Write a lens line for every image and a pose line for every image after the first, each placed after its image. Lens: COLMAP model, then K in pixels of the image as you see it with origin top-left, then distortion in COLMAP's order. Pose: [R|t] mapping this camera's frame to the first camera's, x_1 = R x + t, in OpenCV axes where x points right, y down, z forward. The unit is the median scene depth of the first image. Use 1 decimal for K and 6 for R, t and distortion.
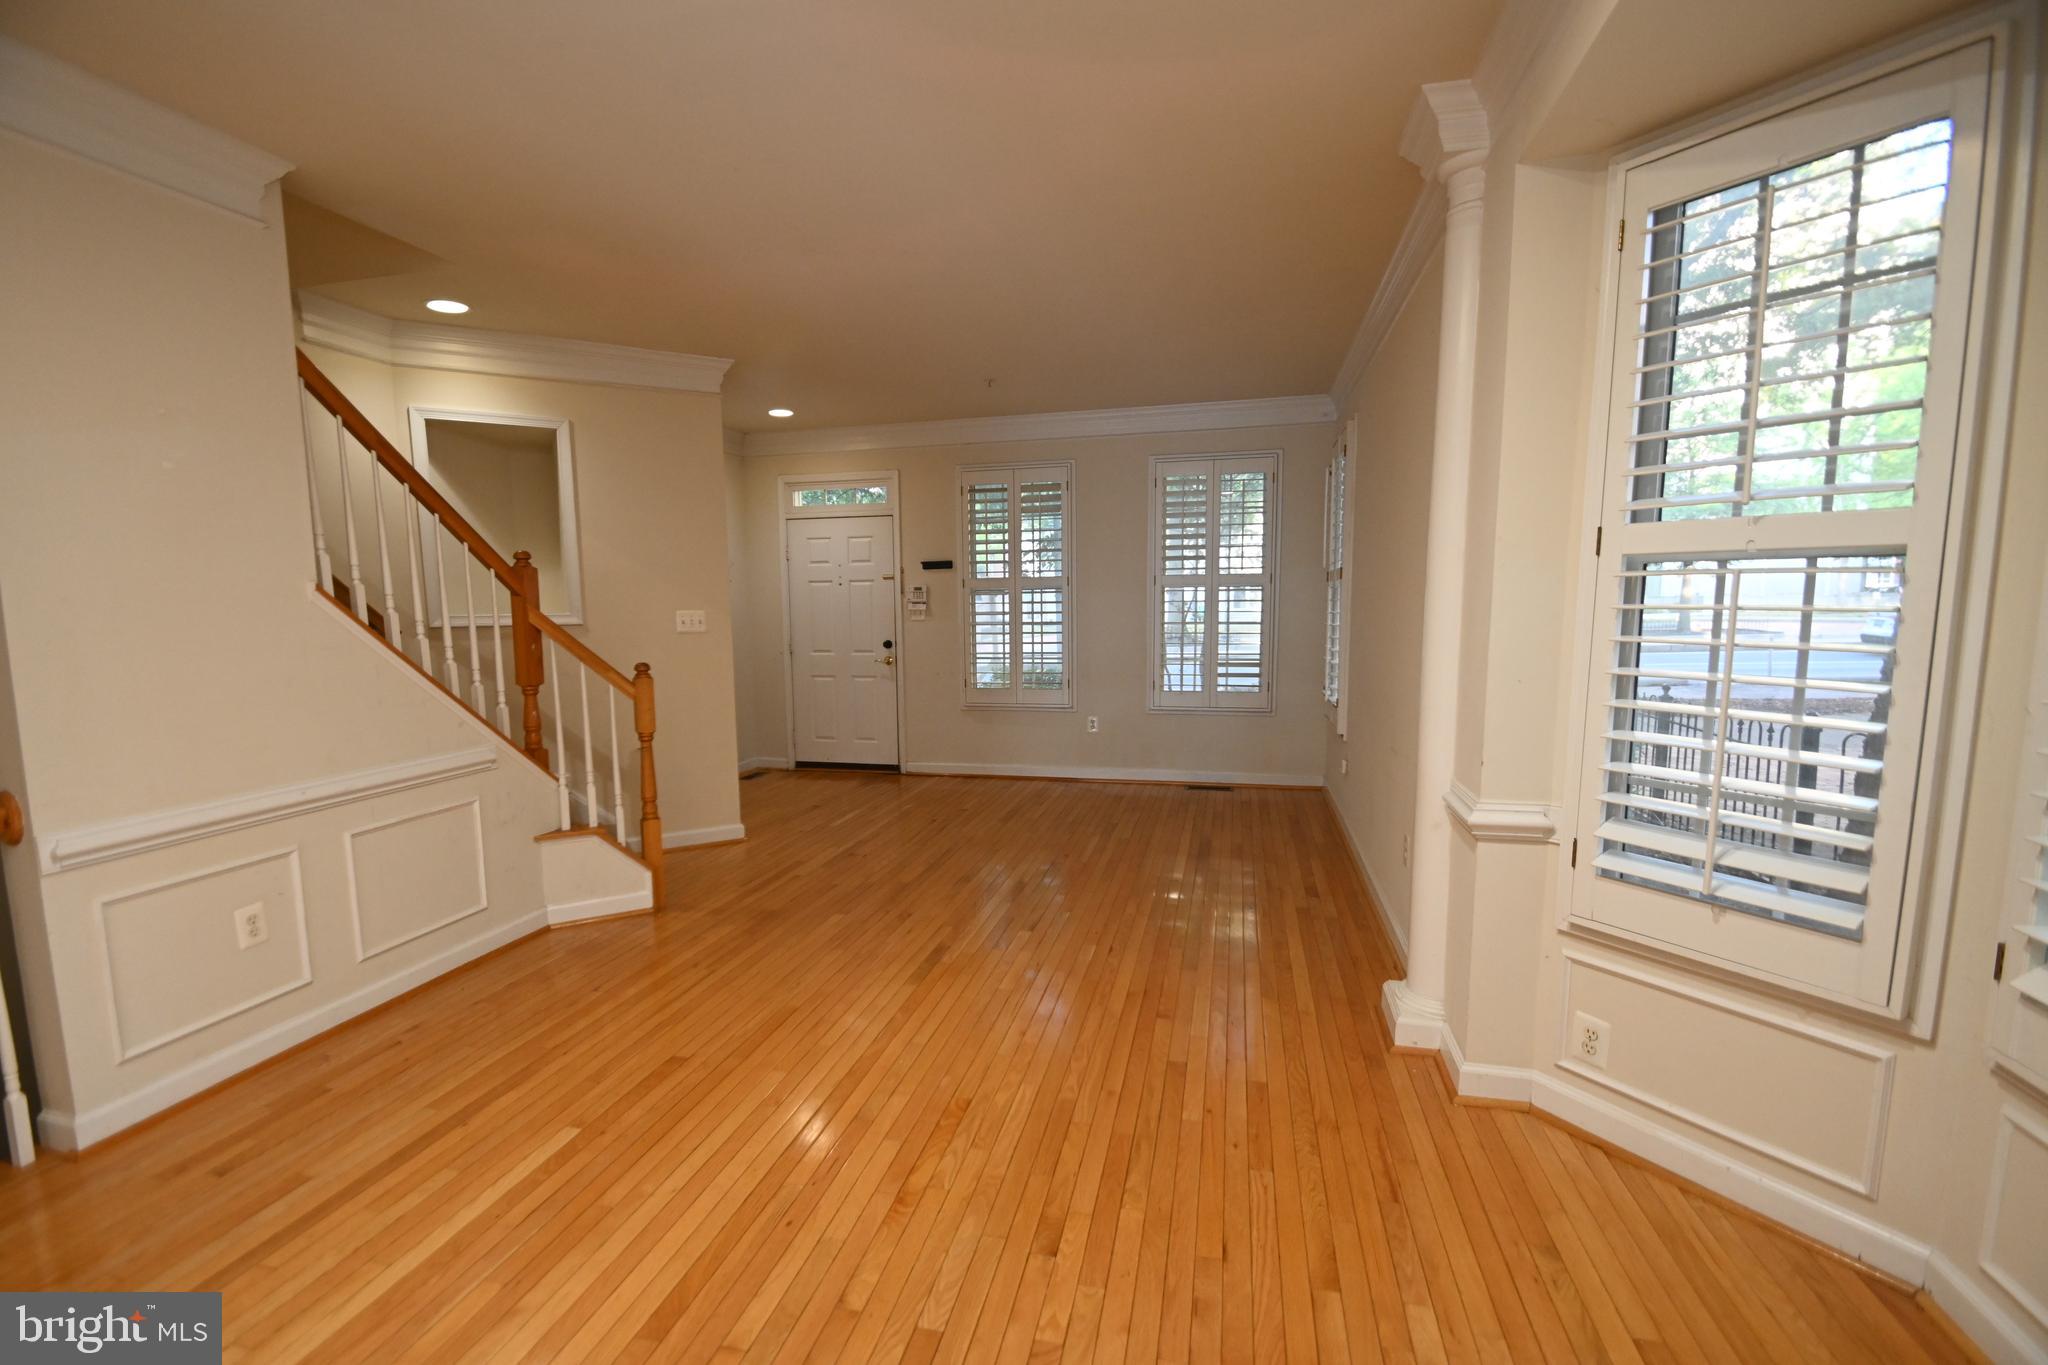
lens RADIAL K [[902.1, 0, 1006.3], [0, 902.1, 709.8], [0, 0, 1]] dist [0.000056, -0.000541]
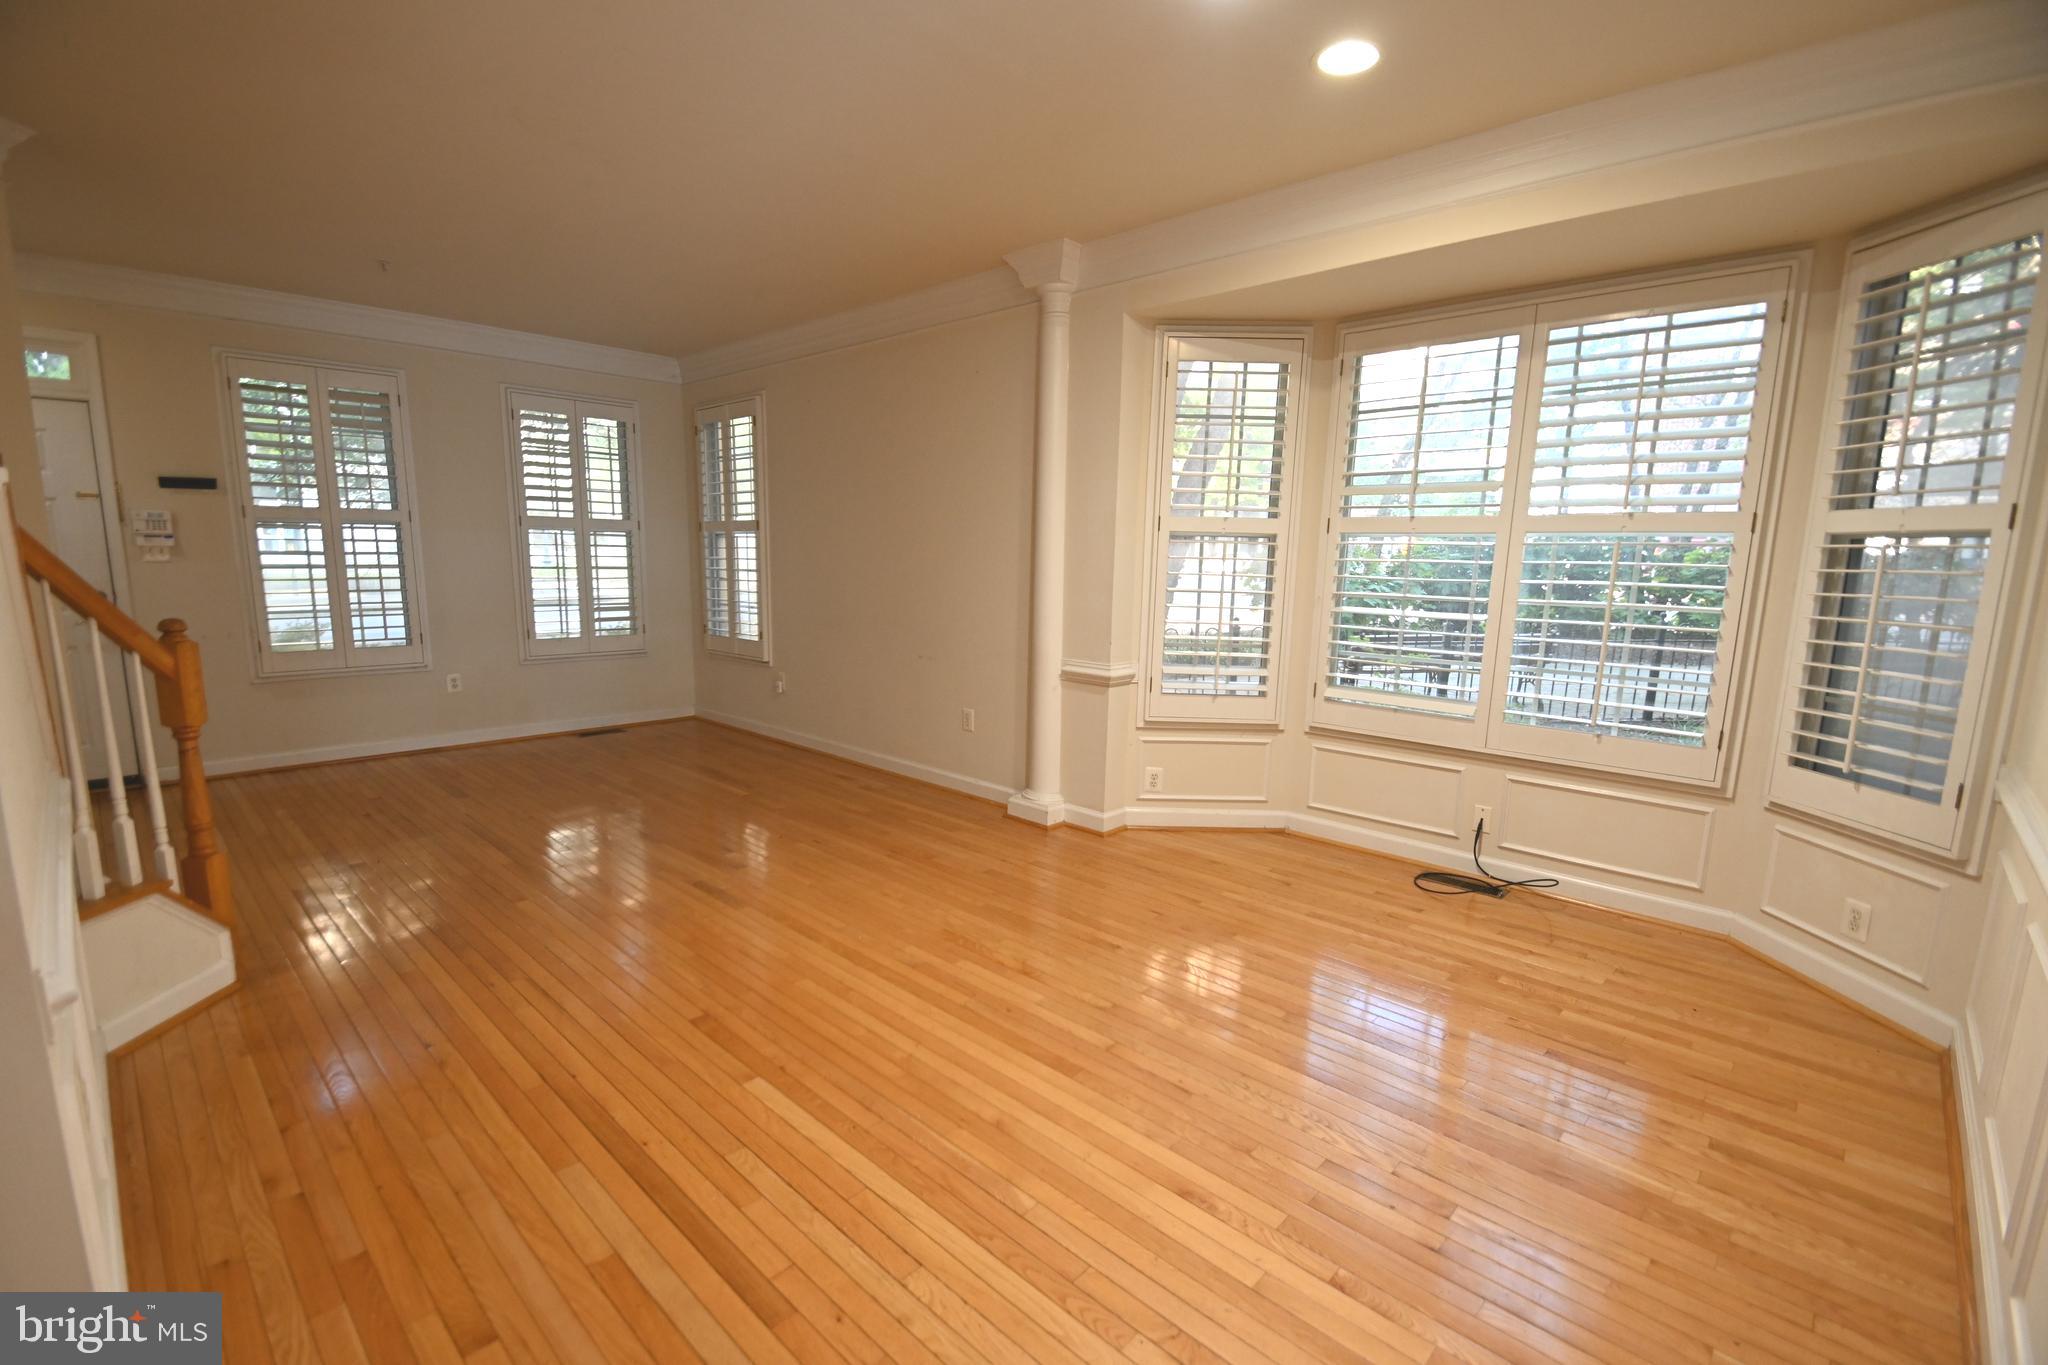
lens RADIAL K [[902.1, 0, 1006.3], [0, 902.1, 709.8], [0, 0, 1]] dist [0.000056, -0.000541]
pose [[0.499249, -0.127327, 0.857052, -0.661476], [0.080825, 0.991674, 0.100245, -0.004270], [-0.862680, 0.019224, 0.505384, 0.157461]]
